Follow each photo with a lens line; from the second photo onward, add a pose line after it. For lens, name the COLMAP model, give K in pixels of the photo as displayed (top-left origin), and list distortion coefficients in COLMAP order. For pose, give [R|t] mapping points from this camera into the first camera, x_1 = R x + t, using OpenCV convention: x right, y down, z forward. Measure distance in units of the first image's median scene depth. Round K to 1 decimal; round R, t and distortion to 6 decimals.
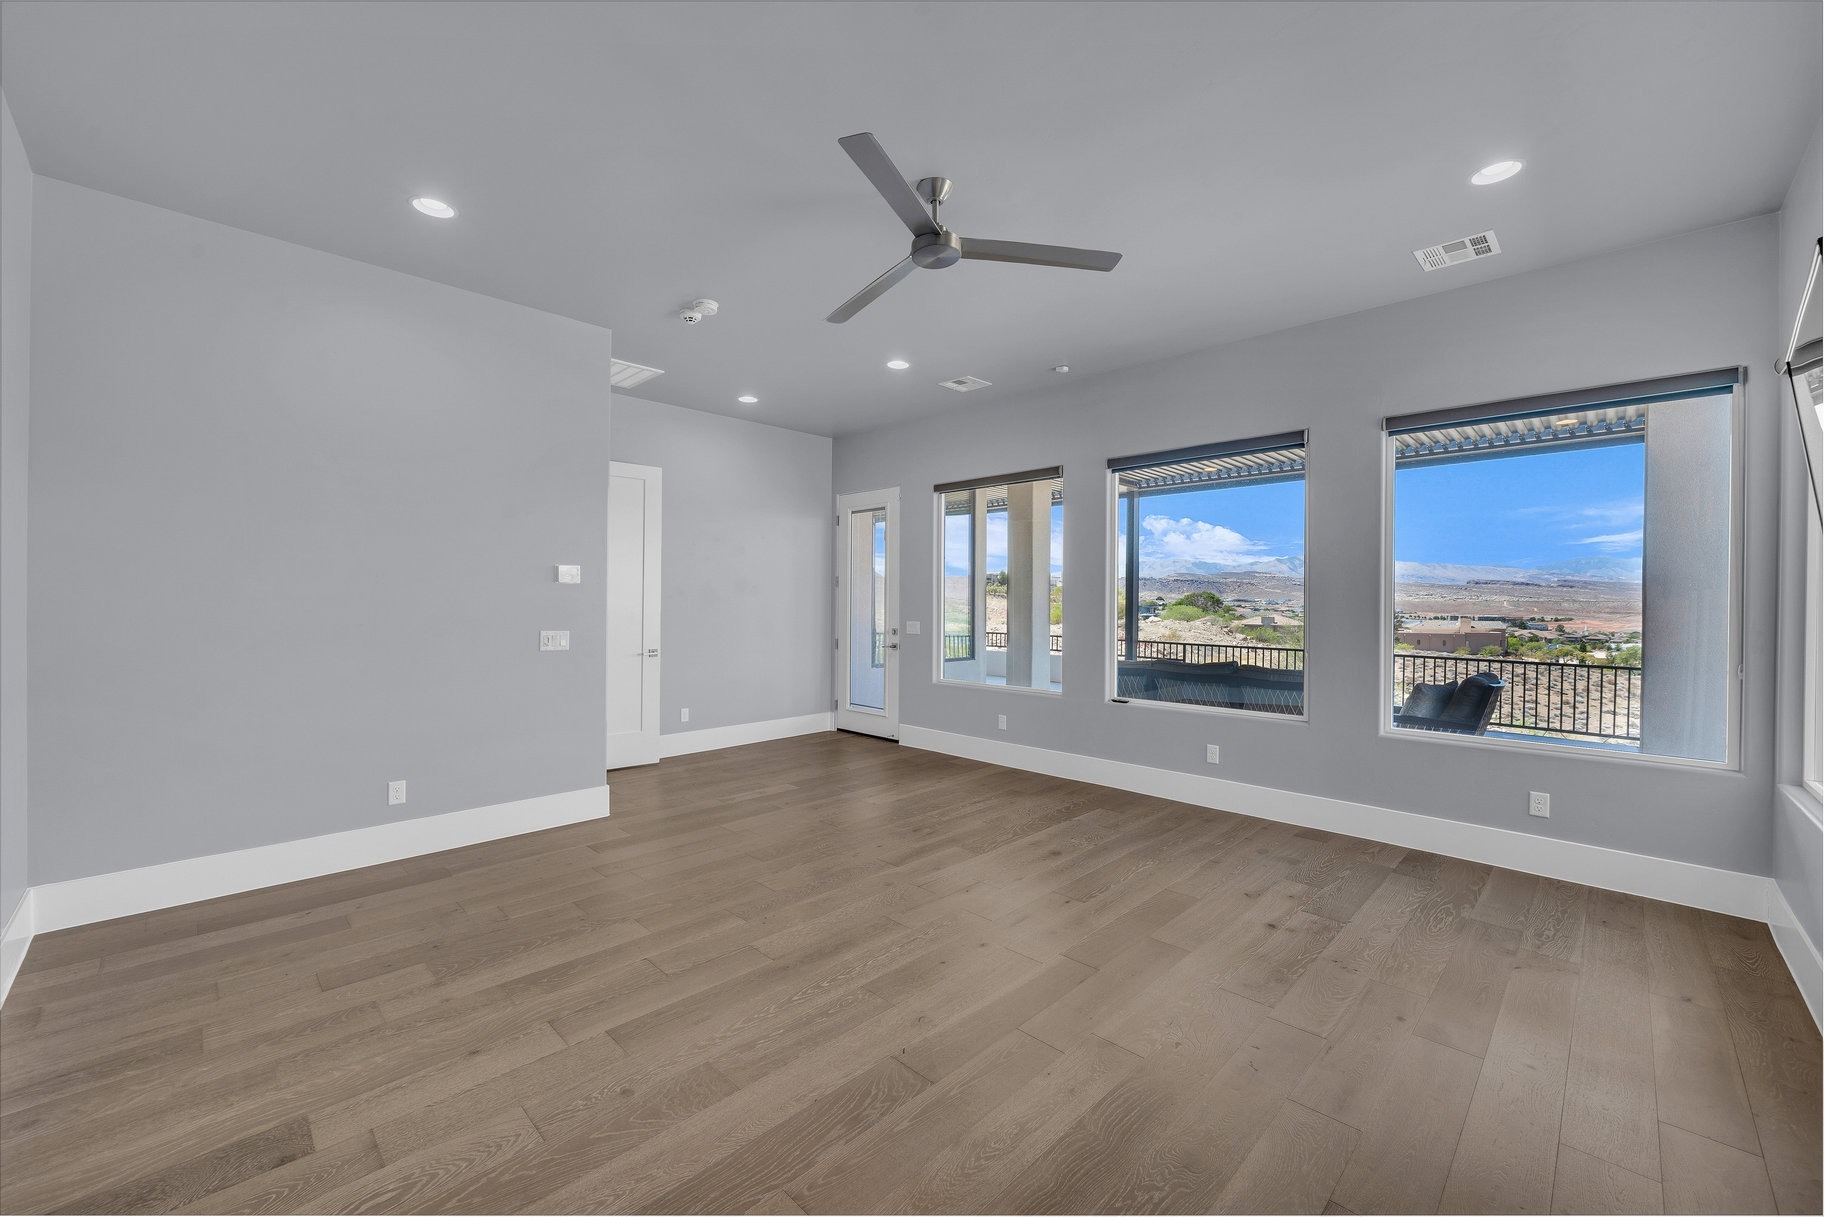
lens RADIAL K [[720.4, 0, 891.2], [0, 720.4, 608.6], [0, 0, 1]] dist [-0.000277, -0.000027]
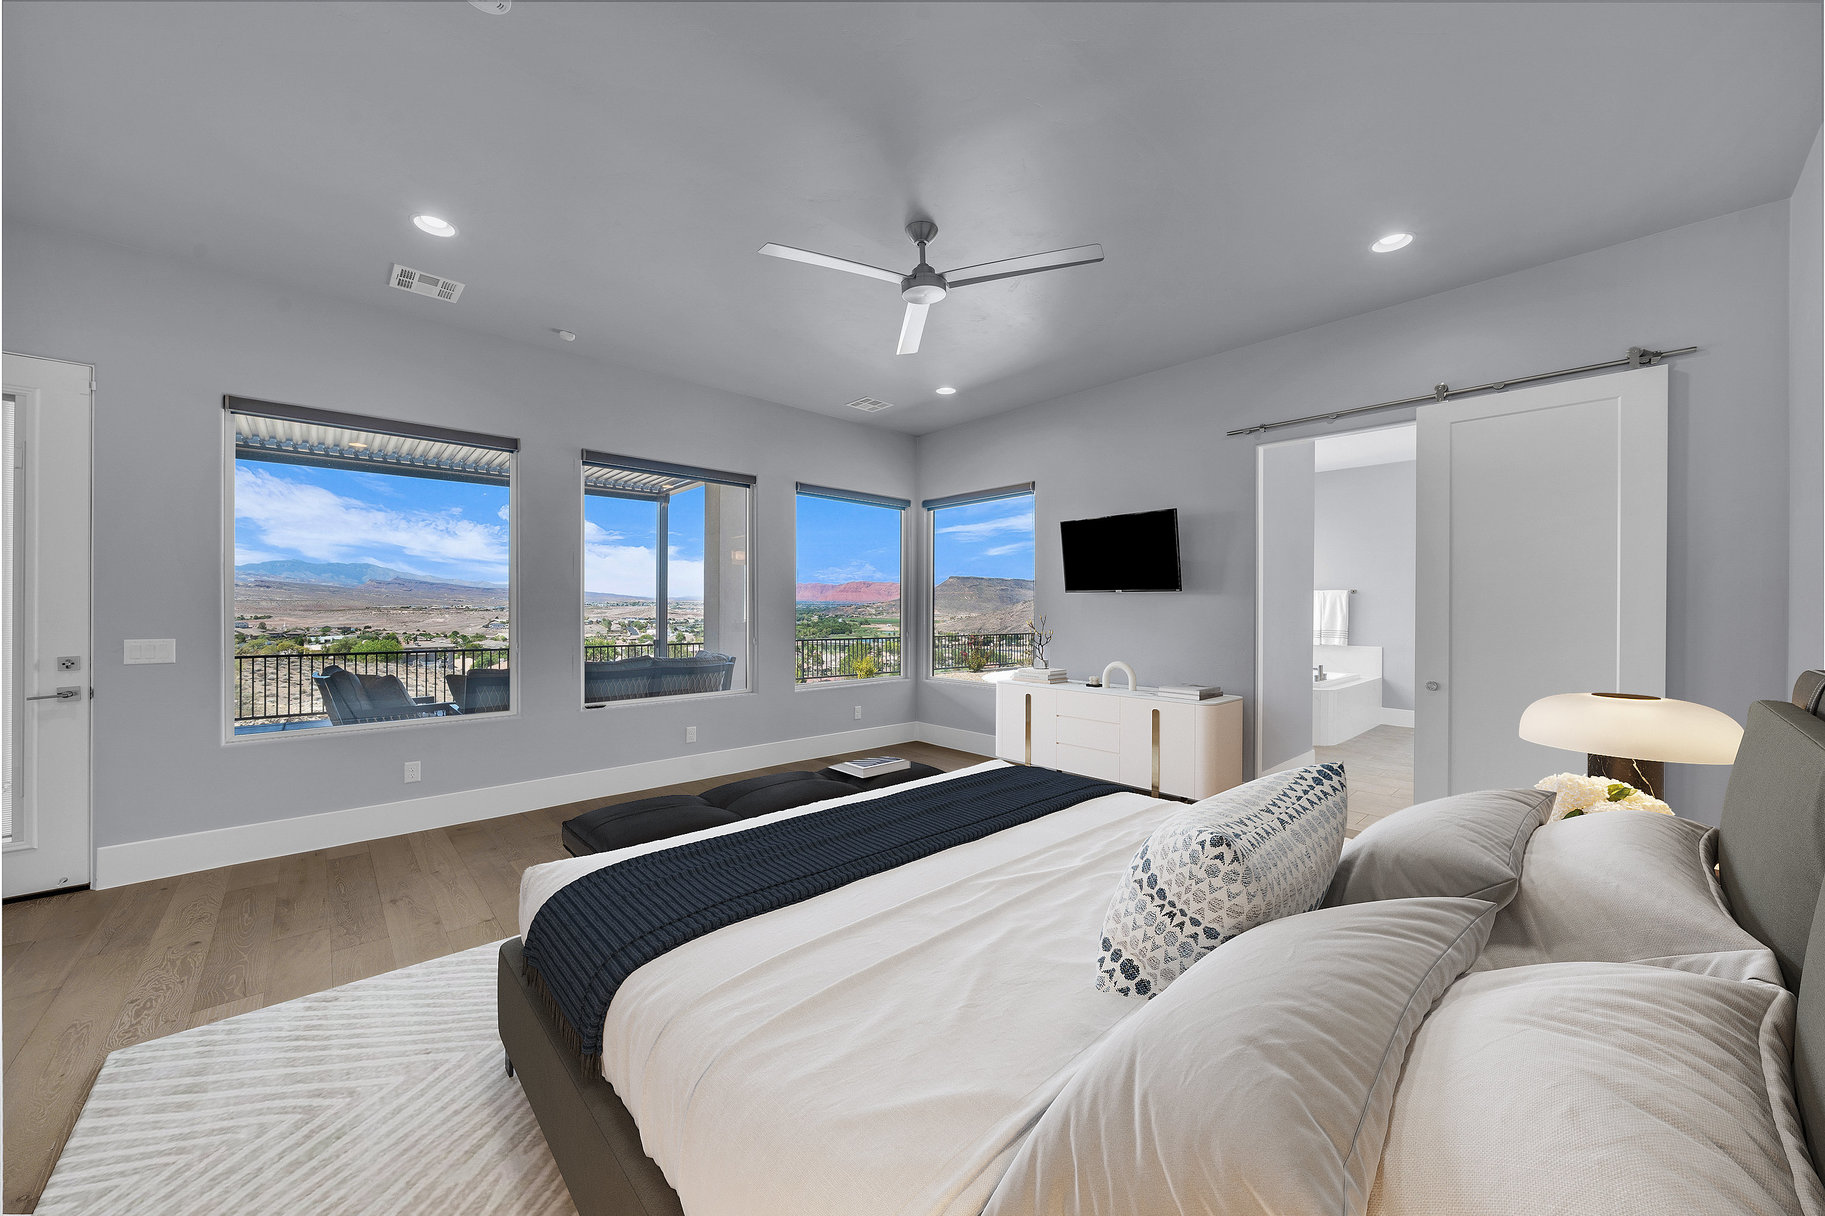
lens RADIAL K [[650.3, 0, 912.5], [0, 650.3, 608.0], [0, 0, 1]] dist [-0.000176, -0.000010]
pose [[0.037839, -0.008278, 0.999250, -0.582508], [0.006772, 0.999945, 0.008028, -0.006839], [-0.999261, 0.006463, 0.037893, 0.603206]]
